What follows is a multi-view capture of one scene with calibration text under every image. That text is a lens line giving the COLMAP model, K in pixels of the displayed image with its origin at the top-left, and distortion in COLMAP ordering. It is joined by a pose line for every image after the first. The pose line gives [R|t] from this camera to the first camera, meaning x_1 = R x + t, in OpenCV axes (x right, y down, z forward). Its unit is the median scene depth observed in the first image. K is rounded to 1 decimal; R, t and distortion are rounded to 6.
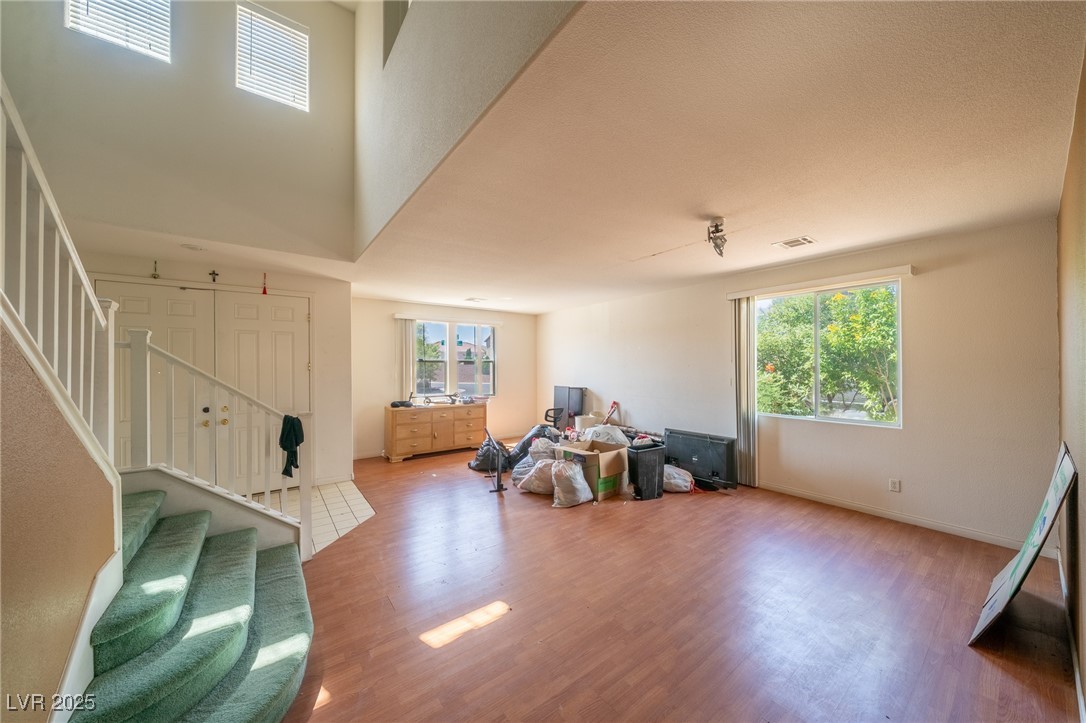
lens RADIAL K [[375.3, 0, 544.9], [0, 375.3, 361.4], [0, 0, 1]] dist [-0.002263, -0.000177]
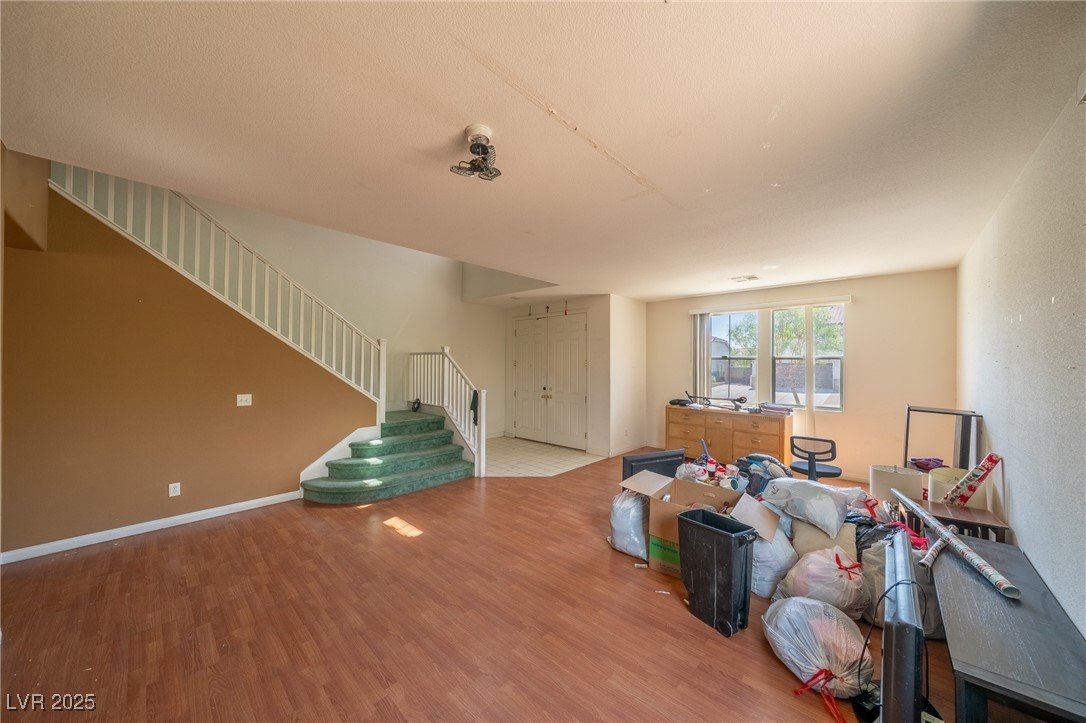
lens RADIAL K [[375.3, 0, 544.9], [0, 375.3, 361.4], [0, 0, 1]] dist [-0.002263, -0.000177]
pose [[0.169221, 0.000444, -0.985578, 0.778460], [0.005903, 0.999982, 0.001464, 0.003776], [0.985561, -0.006066, 0.169215, 0.715904]]
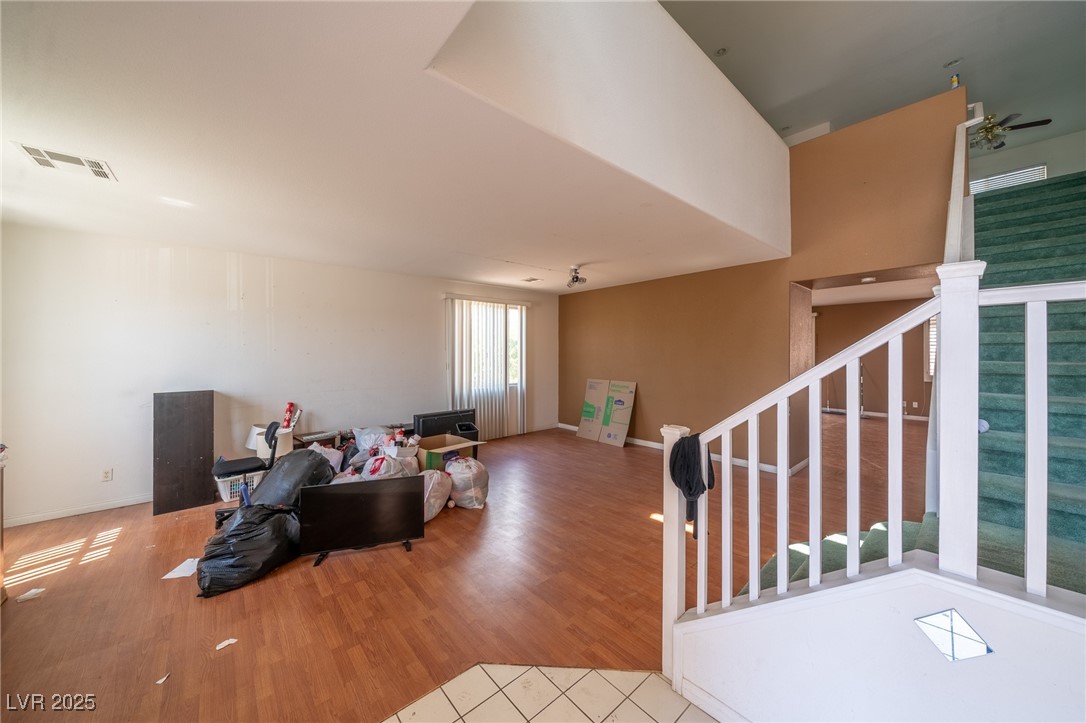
lens RADIAL K [[375.3, 0, 544.9], [0, 375.3, 361.4], [0, 0, 1]] dist [-0.002263, -0.000177]
pose [[-0.071336, -0.017150, 0.997305, -0.864766], [-0.011401, 0.999801, 0.016377, 0.016437], [-0.997387, -0.010202, -0.071517, 0.896412]]
